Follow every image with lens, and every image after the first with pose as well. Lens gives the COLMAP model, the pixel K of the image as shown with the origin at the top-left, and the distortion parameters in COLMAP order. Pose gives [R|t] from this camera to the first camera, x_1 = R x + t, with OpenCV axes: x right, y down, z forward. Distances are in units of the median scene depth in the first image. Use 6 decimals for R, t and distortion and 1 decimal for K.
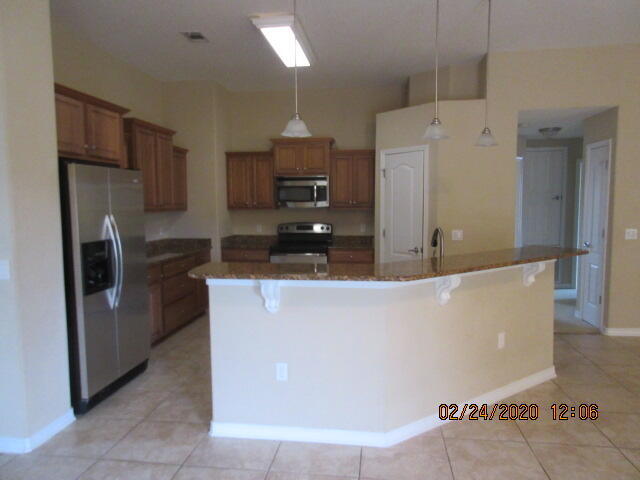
lens RADIAL K [[470.6, 0, 320.0], [0, 470.6, 240.0], [0, 0, 1]] dist [0.005048, 0.000773]
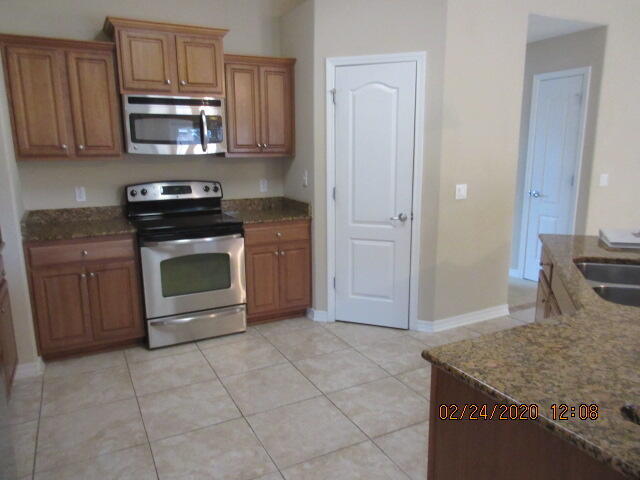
lens RADIAL K [[470.6, 0, 320.0], [0, 470.6, 240.0], [0, 0, 1]] dist [0.005048, 0.000773]
pose [[0.828153, -0.111360, 0.549329, -0.221993], [0.049781, 0.990805, 0.125807, -0.030720], [-0.558287, -0.076841, 0.826082, 0.441251]]
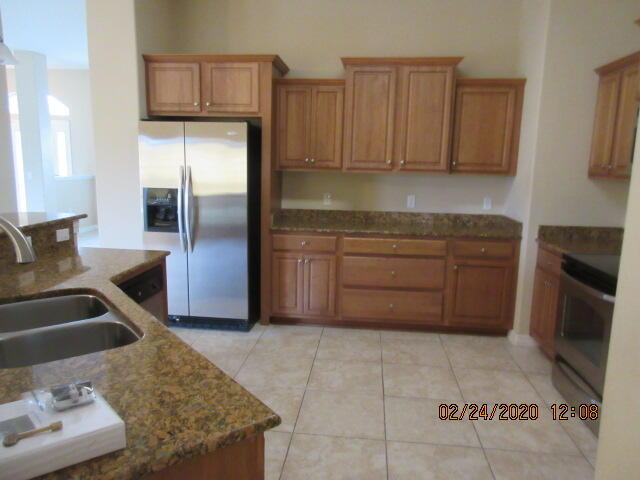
lens RADIAL K [[470.6, 0, 320.0], [0, 470.6, 240.0], [0, 0, 1]] dist [0.005048, 0.000773]
pose [[0.014257, 0.167957, -0.985691, 0.372990], [-0.106587, 0.980430, 0.165519, -0.053733], [0.994201, 0.102702, 0.031880, 0.712812]]
